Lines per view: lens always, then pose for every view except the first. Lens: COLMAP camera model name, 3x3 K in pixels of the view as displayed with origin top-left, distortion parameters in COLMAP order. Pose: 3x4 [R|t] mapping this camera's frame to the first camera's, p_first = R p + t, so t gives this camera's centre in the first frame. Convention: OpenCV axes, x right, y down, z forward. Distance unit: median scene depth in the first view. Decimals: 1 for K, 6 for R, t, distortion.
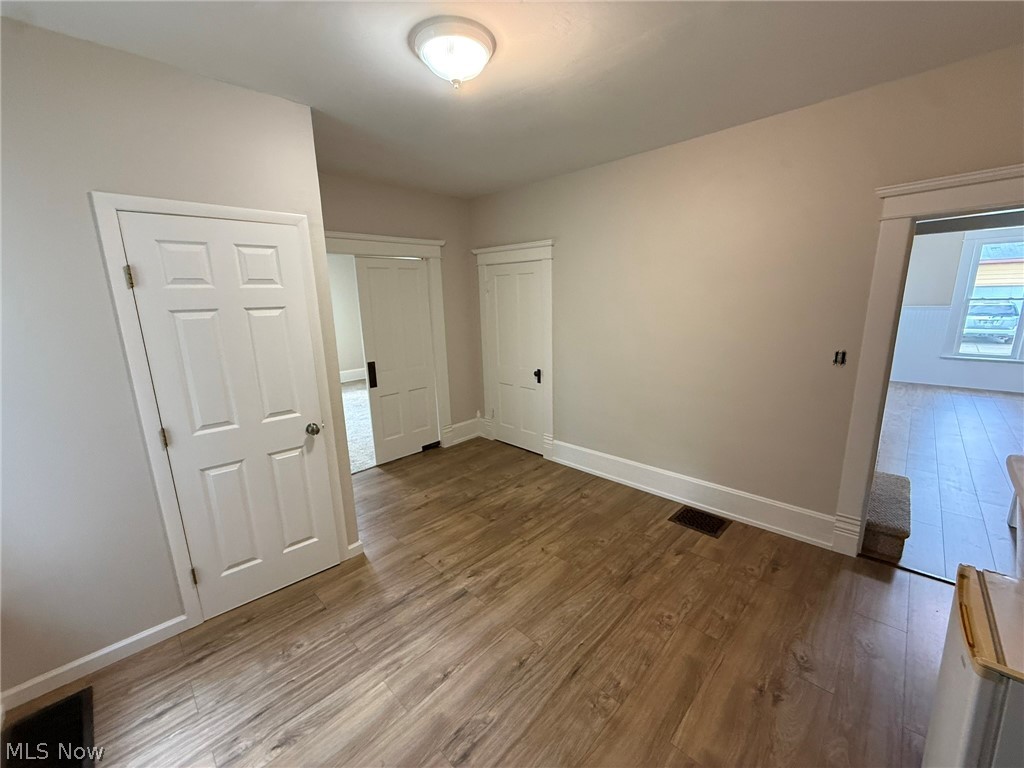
lens RADIAL K [[408.0, 0, 511.6], [0, 408.0, 384.3], [0, 0, 1]] dist [-0.001159, 0.000015]
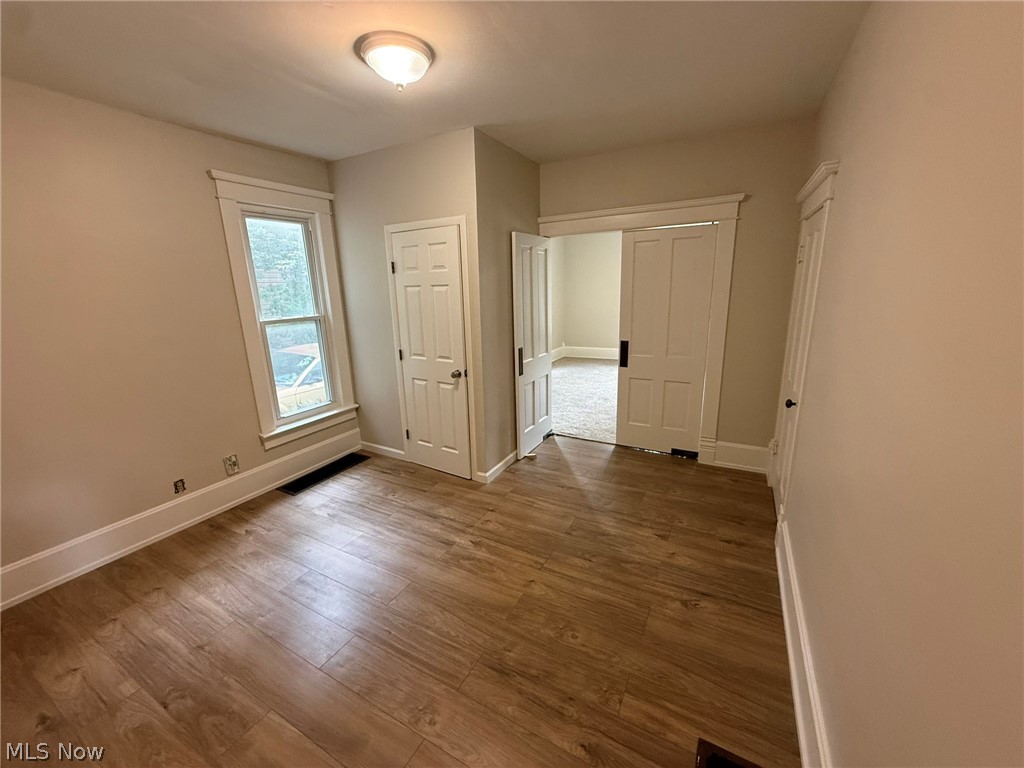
lens RADIAL K [[408.0, 0, 507.4], [0, 408.0, 384.0], [0, 0, 1]] dist [-0.001159, 0.000015]
pose [[0.268503, 0.248866, -0.930576, 0.798876], [-0.181676, 0.961797, 0.204795, -0.160885], [0.945991, 0.114075, 0.303458, 0.697202]]
